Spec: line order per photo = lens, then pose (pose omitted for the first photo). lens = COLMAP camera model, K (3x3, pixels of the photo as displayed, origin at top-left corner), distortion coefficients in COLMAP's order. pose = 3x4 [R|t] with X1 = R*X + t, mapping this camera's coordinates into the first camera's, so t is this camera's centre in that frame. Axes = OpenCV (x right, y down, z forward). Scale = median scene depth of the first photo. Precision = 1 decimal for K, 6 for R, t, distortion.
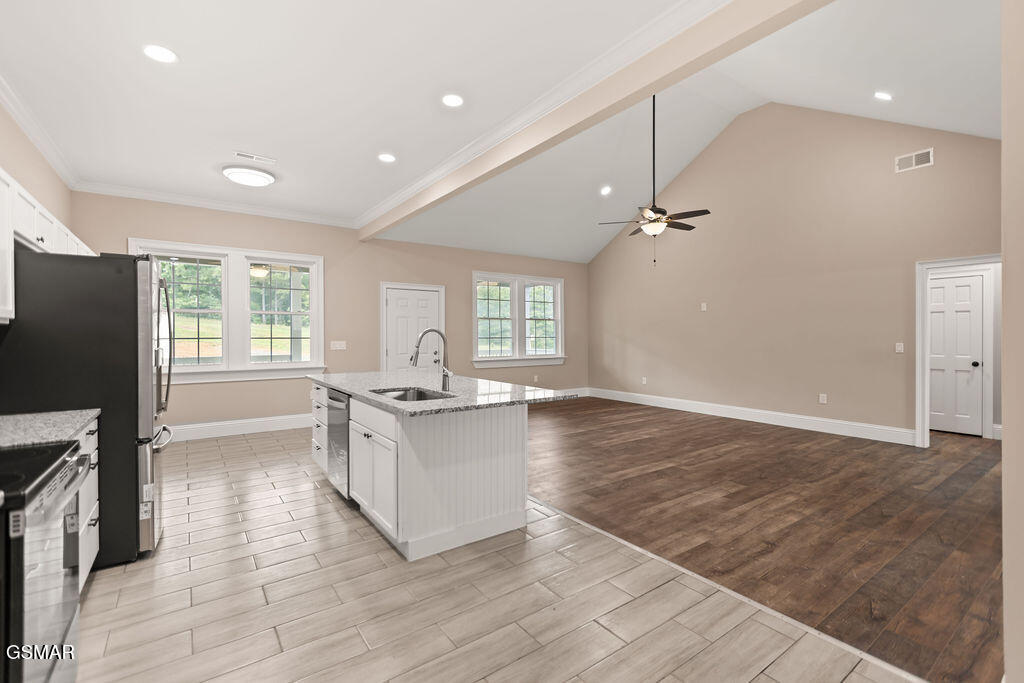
lens RADIAL K [[456.6, 0, 516.1], [0, 456.6, 336.6], [0, 0, 1]] dist [0.006669, -0.002753]
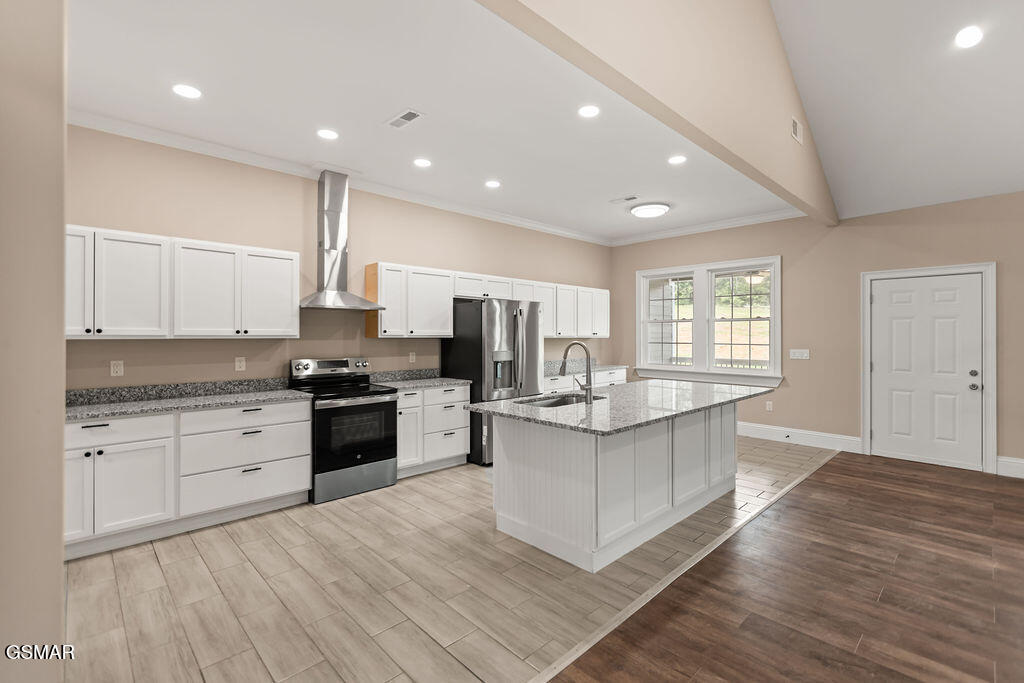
lens RADIAL K [[456.6, 0, 515.6], [0, 456.6, 336.1], [0, 0, 1]] dist [0.006669, -0.002753]
pose [[0.138436, 0.006012, -0.990353, 0.787982], [-0.003665, 0.999978, 0.005558, -0.034266], [0.990365, 0.002860, 0.138455, 0.680226]]
